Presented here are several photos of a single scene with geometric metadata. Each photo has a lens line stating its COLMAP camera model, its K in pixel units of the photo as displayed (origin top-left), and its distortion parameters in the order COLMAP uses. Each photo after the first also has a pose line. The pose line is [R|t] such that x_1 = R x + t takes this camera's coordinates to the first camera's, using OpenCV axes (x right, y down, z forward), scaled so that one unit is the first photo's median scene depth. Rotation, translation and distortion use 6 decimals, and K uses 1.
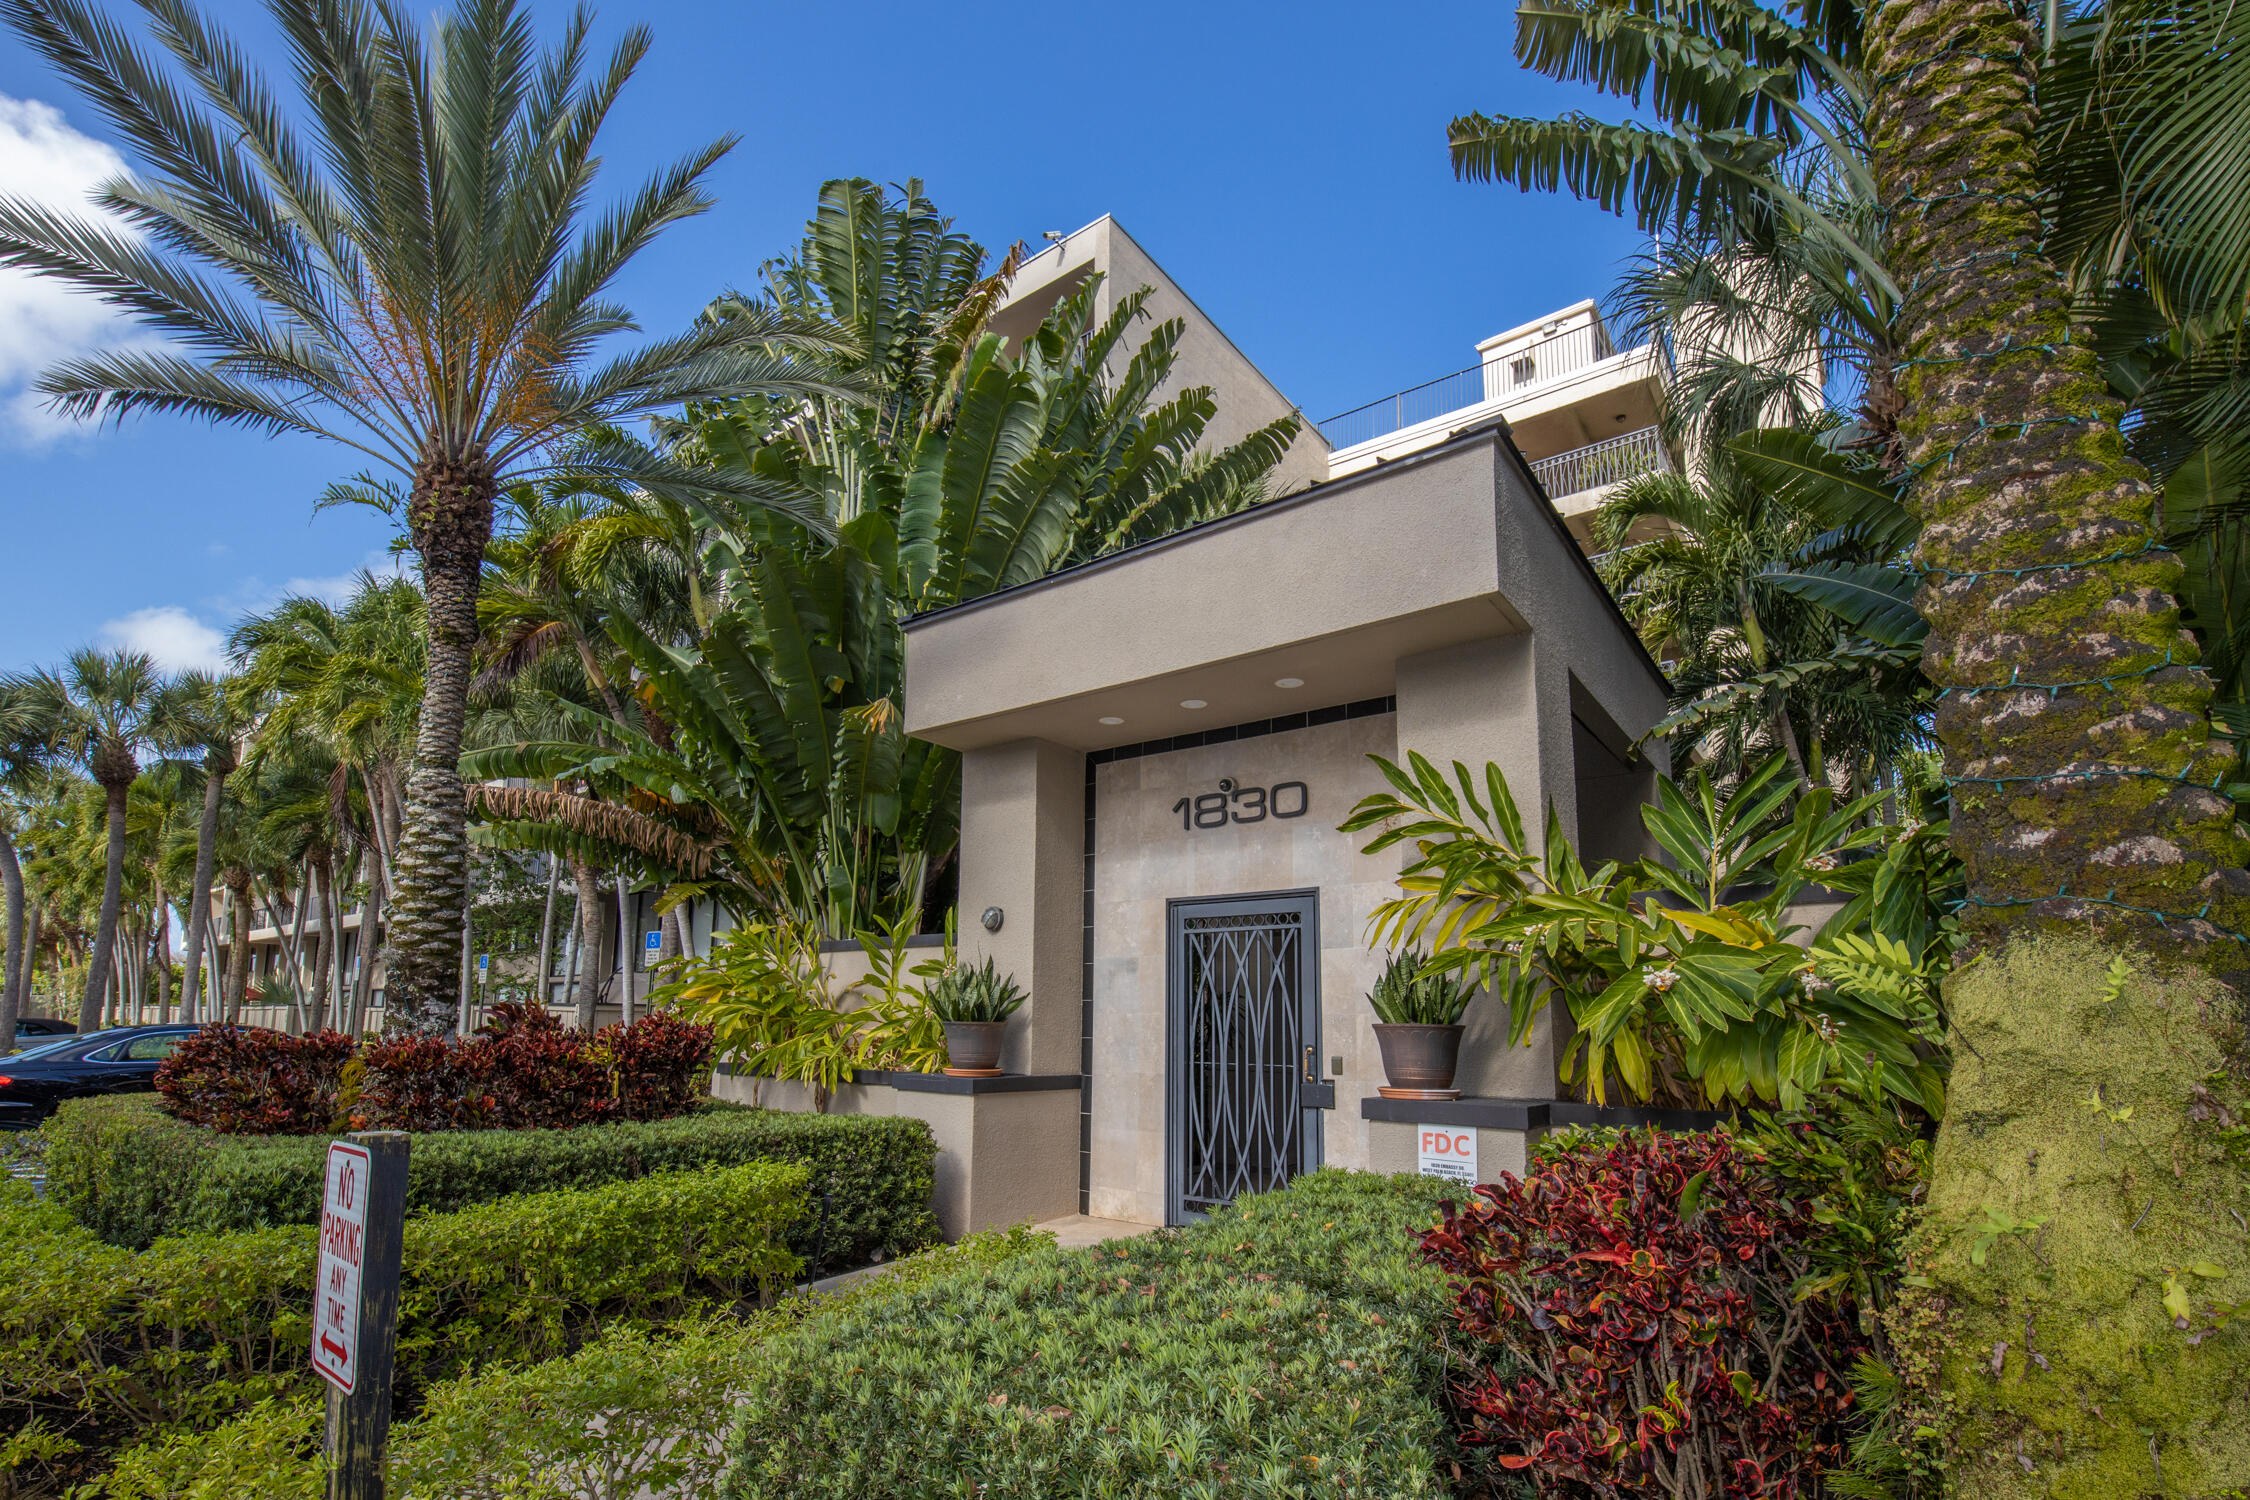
lens RADIAL K [[1023.9, 0, 1121.9], [0, 1023.9, 861.2], [0, 0, 1]] dist [0.000587, 0.014446]
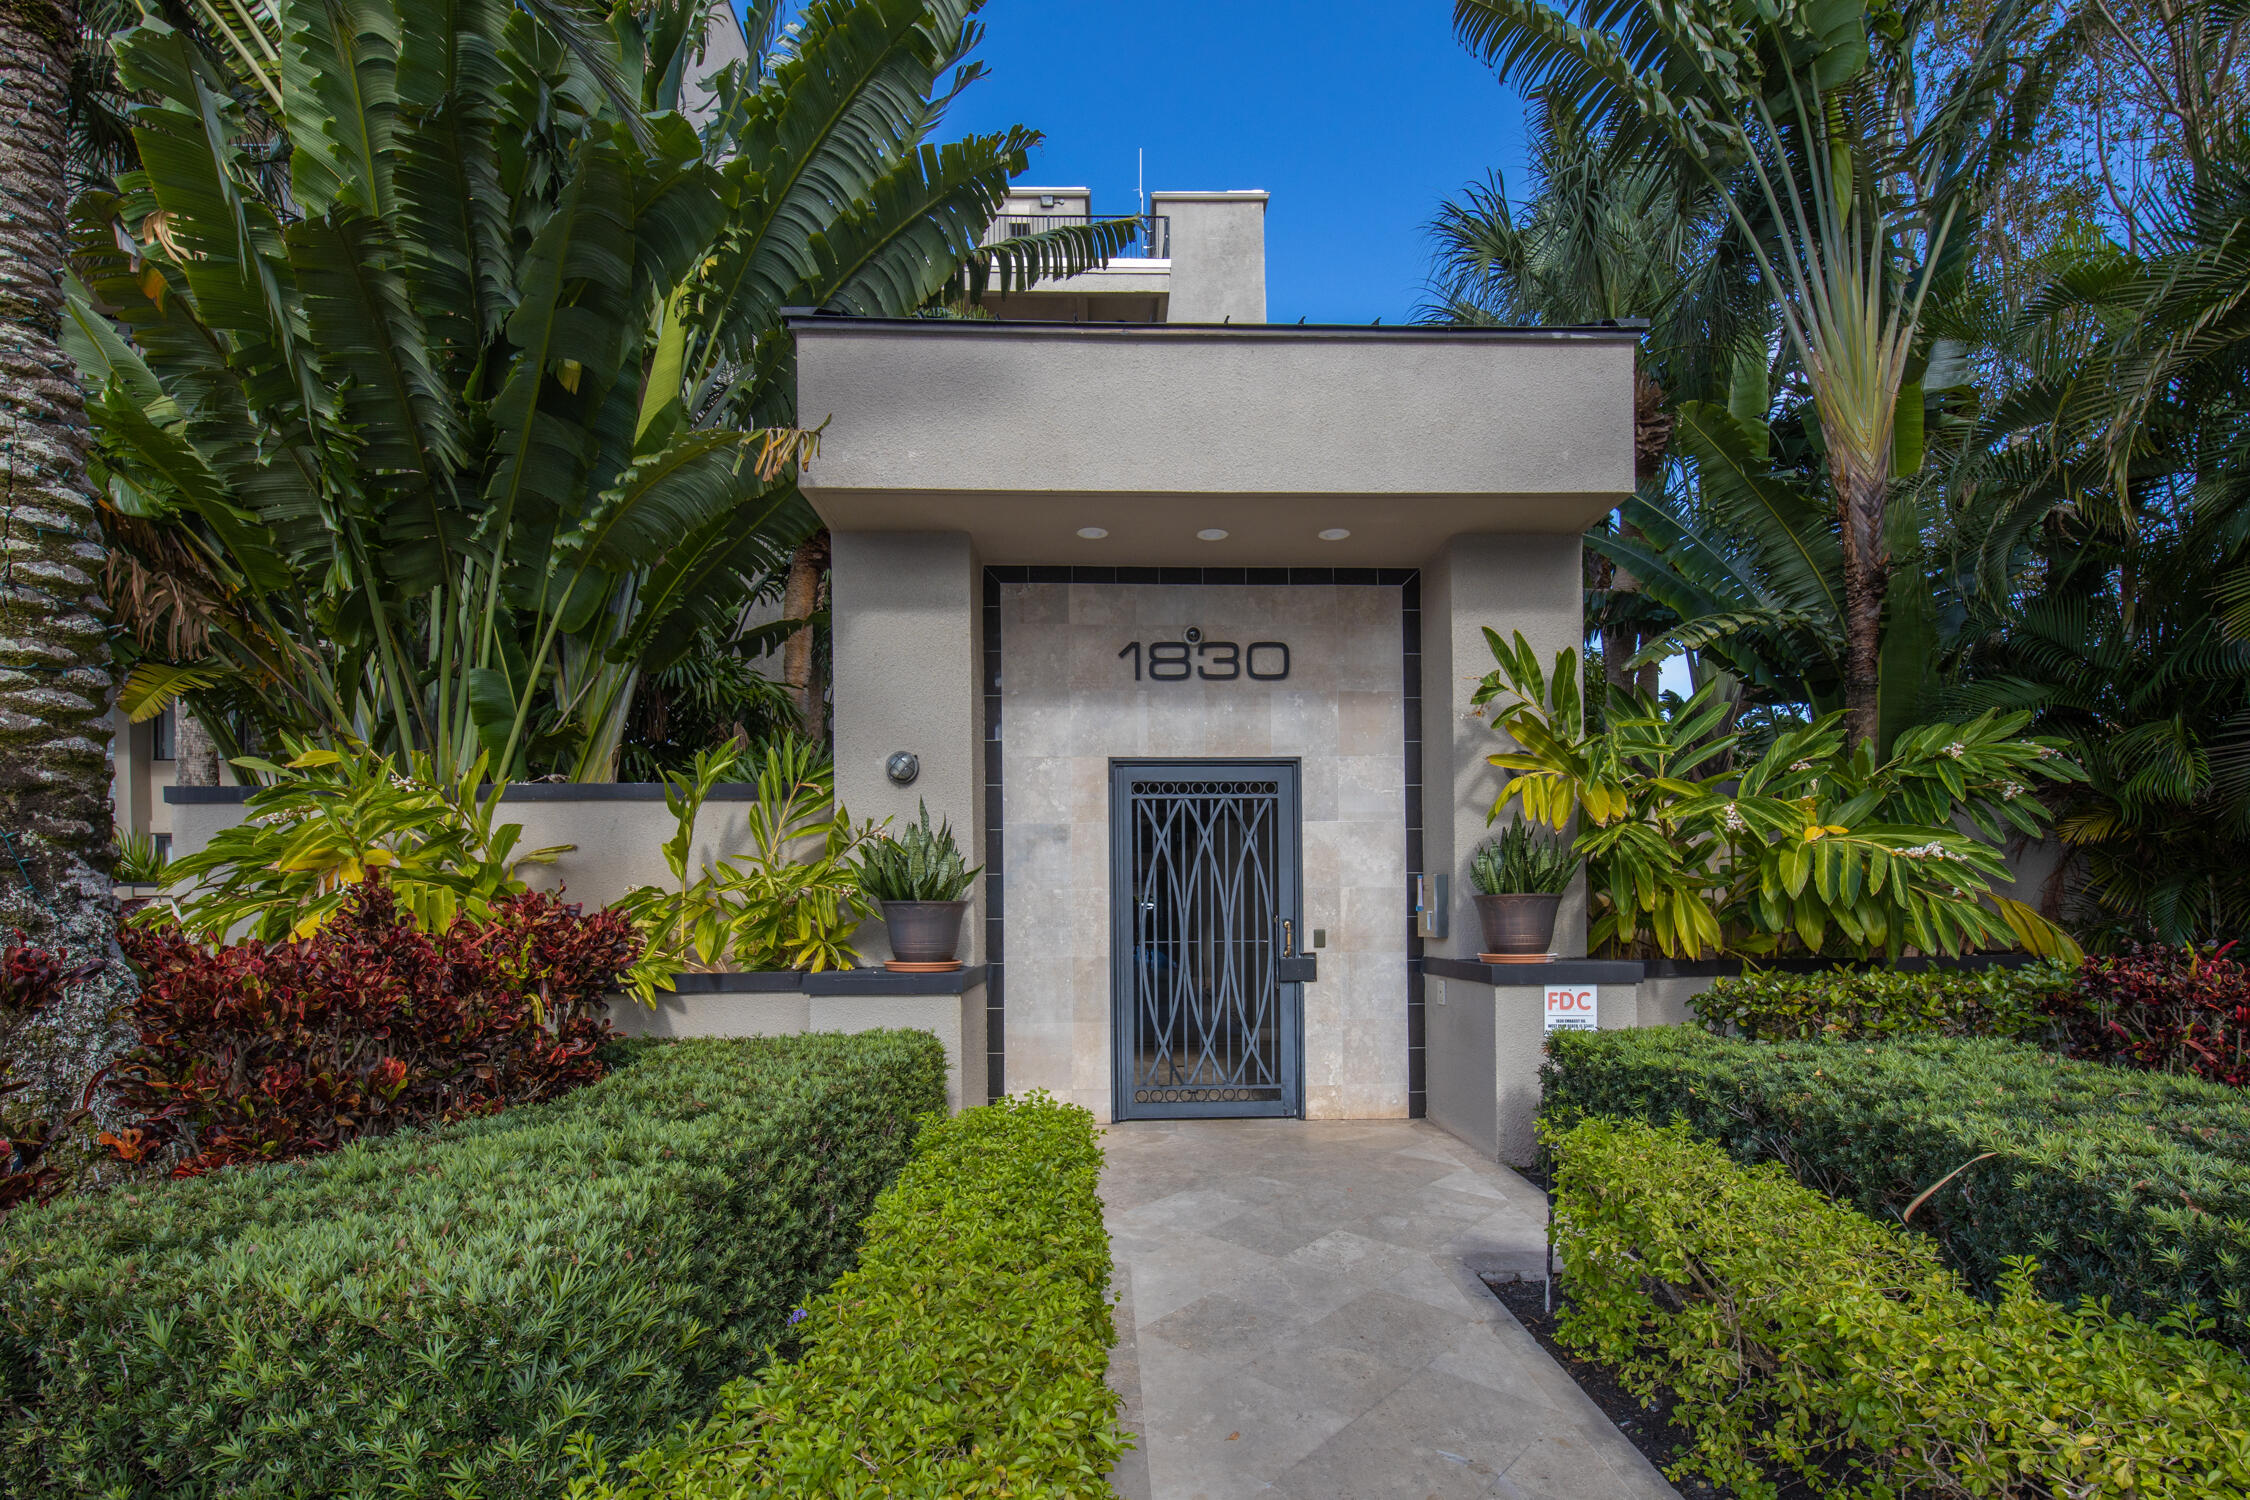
lens RADIAL K [[1043.3, 0, 1130.0], [0, 1043.3, 881.6], [0, 0, 1]] dist [-0.001995, -0.000695]
pose [[0.773645, -0.002619, 0.633614, -0.528536], [-0.083356, 0.990880, 0.105873, 0.048512], [-0.628113, -0.134723, 0.766371, 0.317324]]
